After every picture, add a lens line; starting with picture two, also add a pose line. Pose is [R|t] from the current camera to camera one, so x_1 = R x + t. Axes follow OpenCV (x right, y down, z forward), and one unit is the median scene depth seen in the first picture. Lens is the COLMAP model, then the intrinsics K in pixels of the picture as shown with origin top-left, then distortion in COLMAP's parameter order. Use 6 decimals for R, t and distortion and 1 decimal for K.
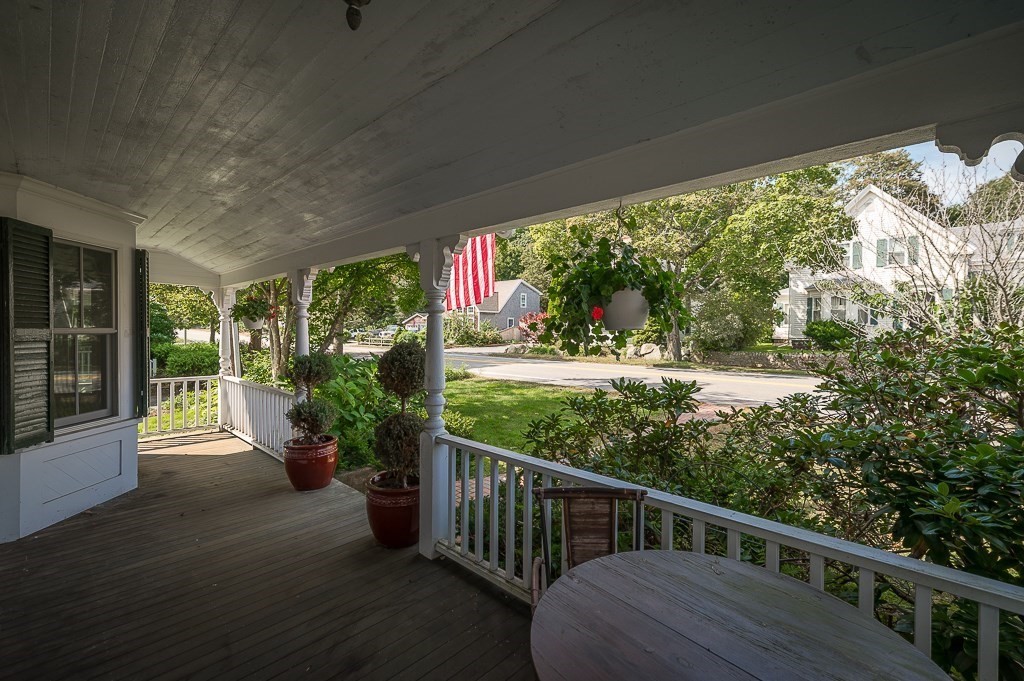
lens RADIAL K [[444.4, 0, 512.0], [0, 444.4, 337.2], [0, 0, 1]] dist [0.012125, 0.000244]
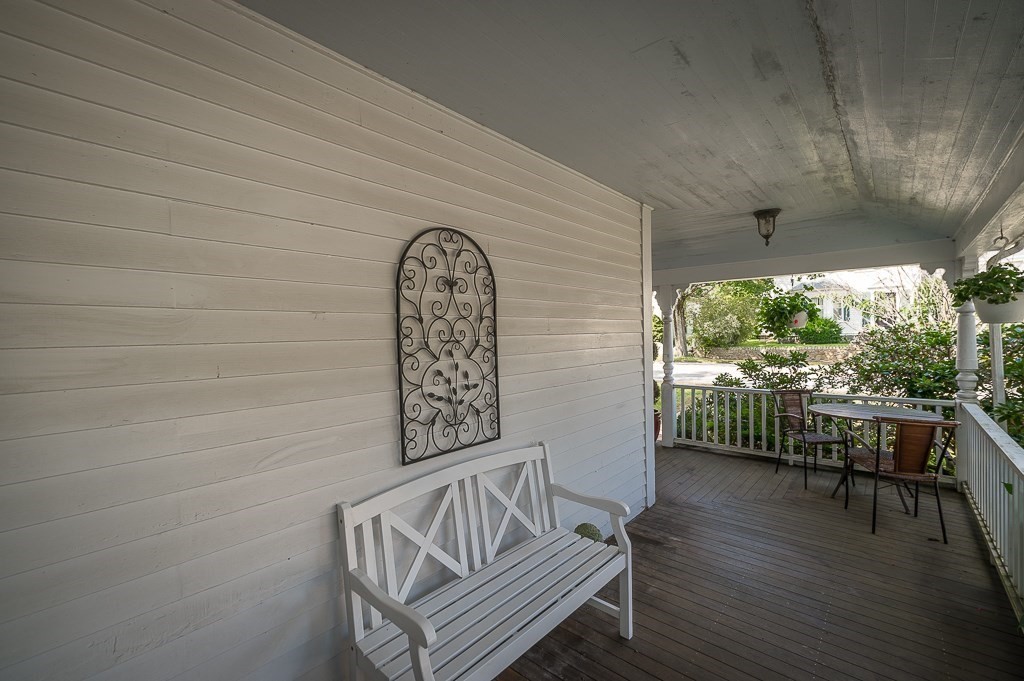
lens RADIAL K [[444.4, 0, 511.6], [0, 444.4, 338.7], [0, 0, 1]] dist [0.012125, 0.000244]
pose [[0.998326, -0.024758, 0.052269, -0.468407], [0.025042, 0.999675, -0.004787, 0.005392], [-0.052133, 0.006088, 0.998622, -0.446028]]
